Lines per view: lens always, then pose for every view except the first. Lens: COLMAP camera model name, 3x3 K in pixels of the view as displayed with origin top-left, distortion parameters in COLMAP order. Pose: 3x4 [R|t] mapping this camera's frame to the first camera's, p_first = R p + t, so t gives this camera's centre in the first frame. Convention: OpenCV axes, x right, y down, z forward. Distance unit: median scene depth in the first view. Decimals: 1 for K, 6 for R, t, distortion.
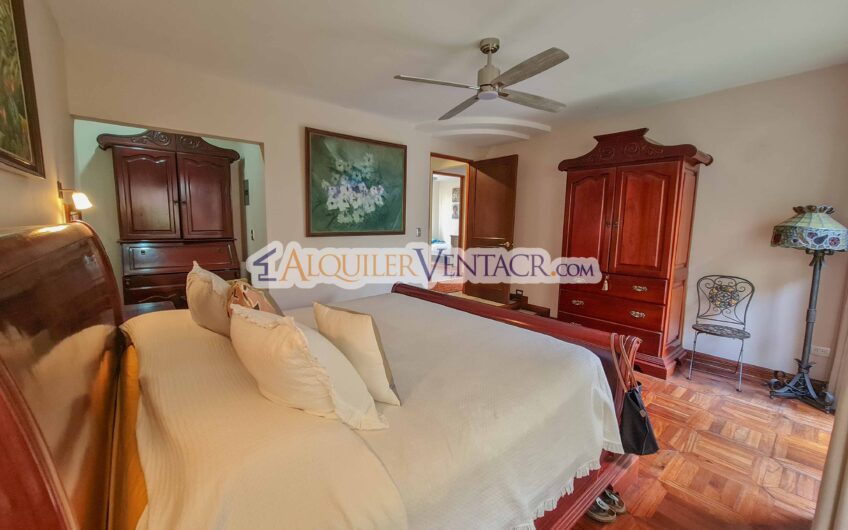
lens RADIAL K [[344.6, 0, 416.5], [0, 344.6, 265.0], [0, 0, 1]] dist [-0.008091, 0.002644]
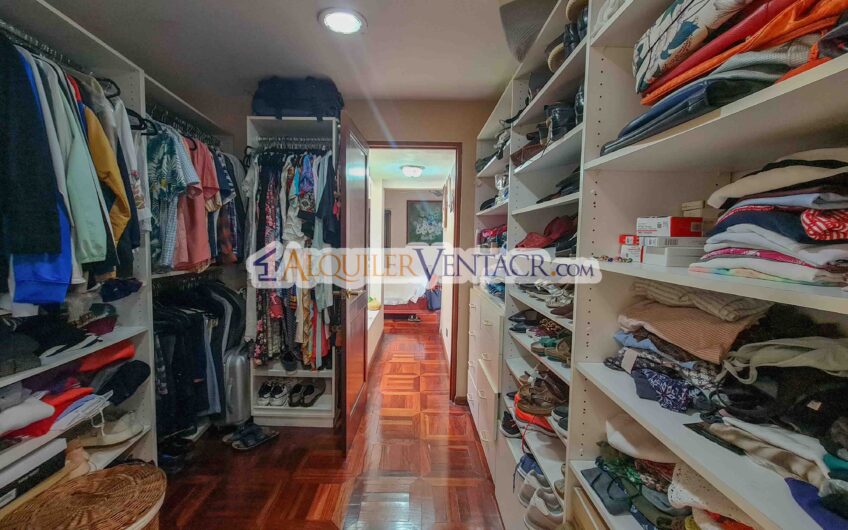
lens RADIAL K [[344.6, 0, 424.4], [0, 344.6, 264.0], [0, 0, 1]] dist [-0.008091, 0.002644]
pose [[0.780228, 0.041010, -0.624150, 1.142125], [-0.084774, 0.995574, -0.040558, 0.116084], [0.619724, 0.084556, 0.780251, -0.676082]]
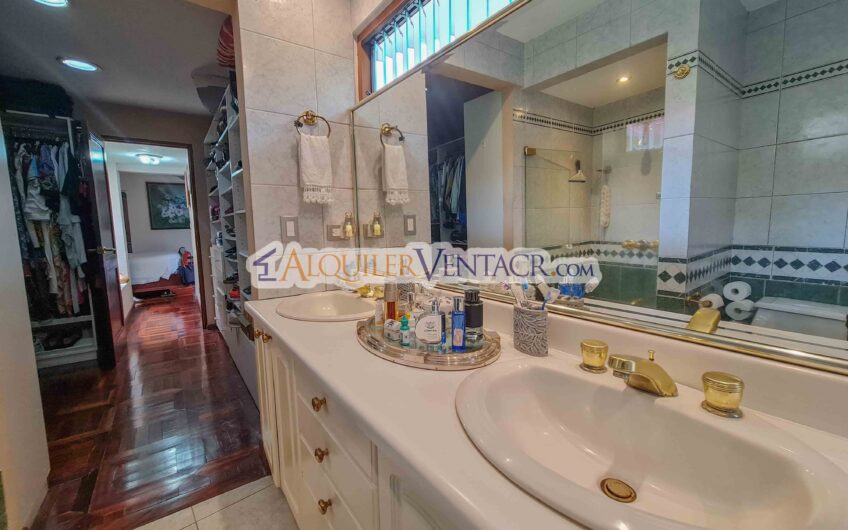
lens RADIAL K [[344.6, 0, 420.2], [0, 344.6, 267.6], [0, 0, 1]] dist [-0.008091, 0.002644]
pose [[0.997476, -0.022185, -0.067454, 1.457044], [0.021502, 0.999710, -0.010838, 0.210501], [0.067675, 0.009360, 0.997664, -1.026220]]
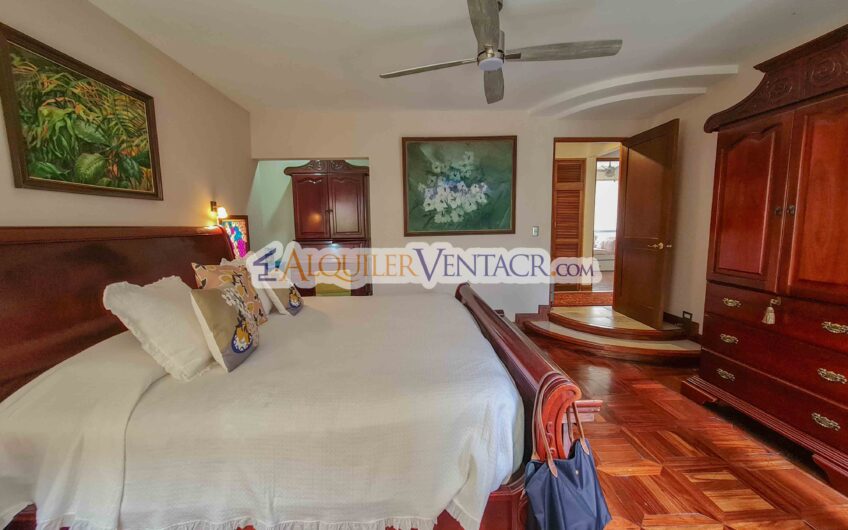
lens RADIAL K [[344.6, 0, 416.8], [0, 344.6, 264.6], [0, 0, 1]] dist [-0.008091, 0.002644]
pose [[0.787597, 0.043045, -0.614685, 0.365030], [-0.050339, 0.998717, 0.005439, 0.000269], [0.614131, 0.026659, 0.788754, 0.144814]]
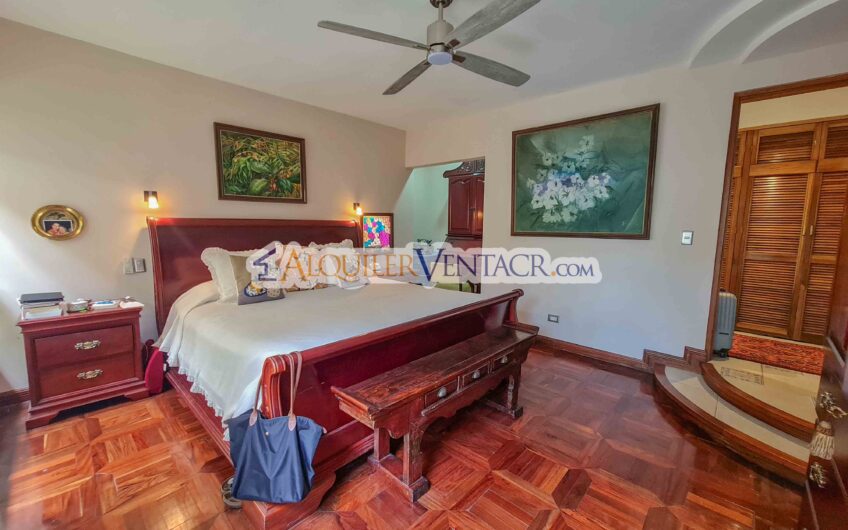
lens RADIAL K [[344.6, 0, 413.0], [0, 344.6, 264.3], [0, 0, 1]] dist [-0.008091, 0.002644]
pose [[0.119709, 0.103994, -0.987348, 0.638428], [-0.134322, 0.987051, 0.087677, -0.044265], [0.983681, 0.122127, 0.132127, 0.535509]]
